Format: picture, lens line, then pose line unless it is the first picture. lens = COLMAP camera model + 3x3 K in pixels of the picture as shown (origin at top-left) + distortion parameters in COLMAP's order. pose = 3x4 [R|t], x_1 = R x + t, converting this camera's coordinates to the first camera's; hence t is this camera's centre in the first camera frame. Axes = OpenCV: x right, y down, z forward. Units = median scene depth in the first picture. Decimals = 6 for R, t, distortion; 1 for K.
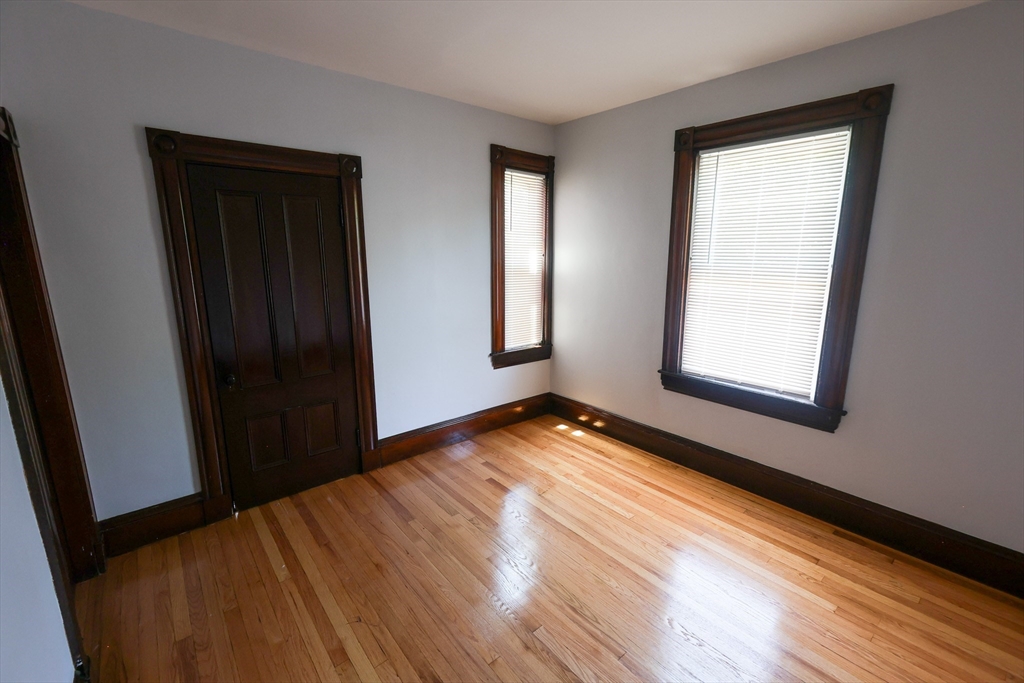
lens RADIAL K [[446.4, 0, 517.2], [0, 446.4, 340.9], [0, 0, 1]] dist [0.011406, -0.000257]
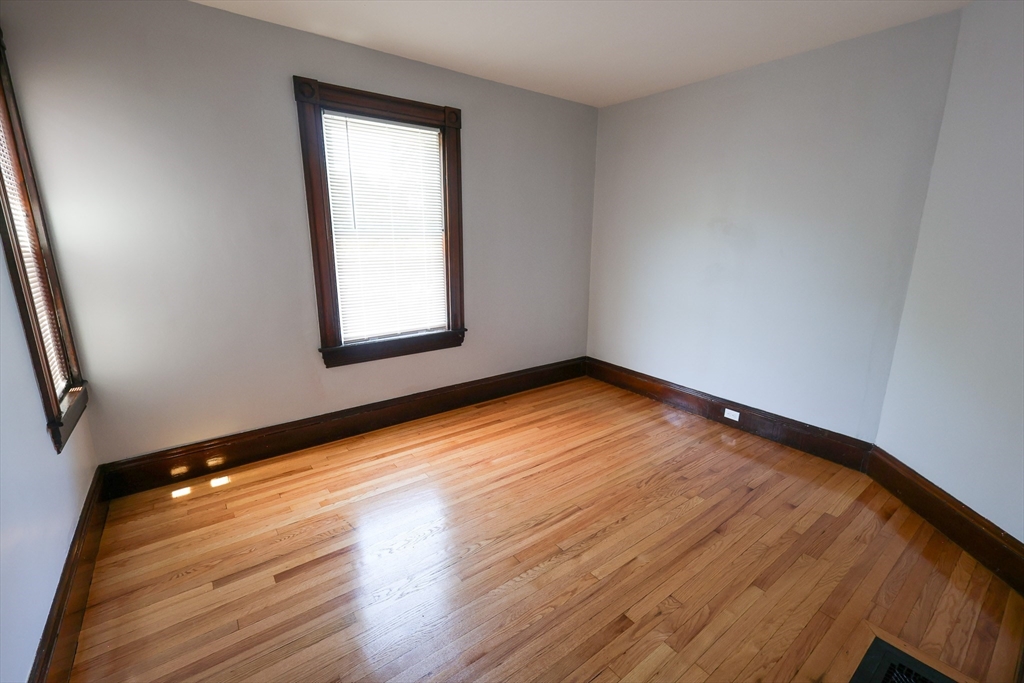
lens RADIAL K [[446.4, 0, 517.2], [0, 446.4, 340.9], [0, 0, 1]] dist [0.011406, -0.000257]
pose [[0.052823, -0.230062, 0.971741, -0.590784], [0.200283, 0.955768, 0.215393, -0.073341], [-0.978313, 0.183245, 0.096564, 0.571687]]
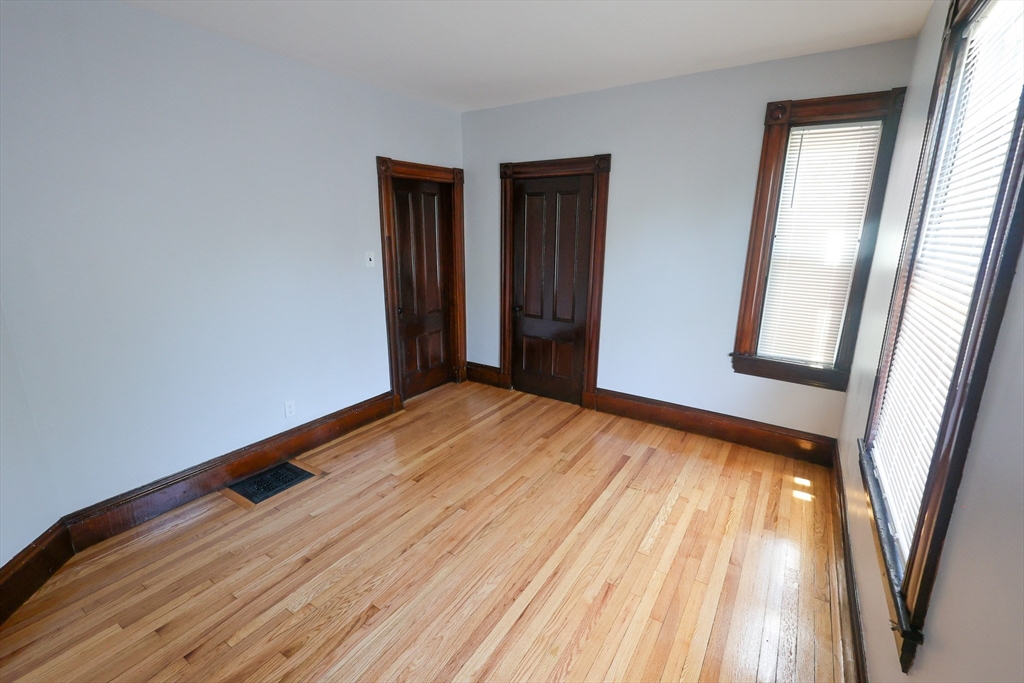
lens RADIAL K [[446.4, 0, 517.2], [0, 446.4, 340.9], [0, 0, 1]] dist [0.011406, -0.000257]
pose [[0.281587, 0.232145, -0.931030, 0.782978], [-0.204785, 0.962477, 0.178050, -0.078853], [0.937428, 0.140525, 0.318561, 0.410506]]
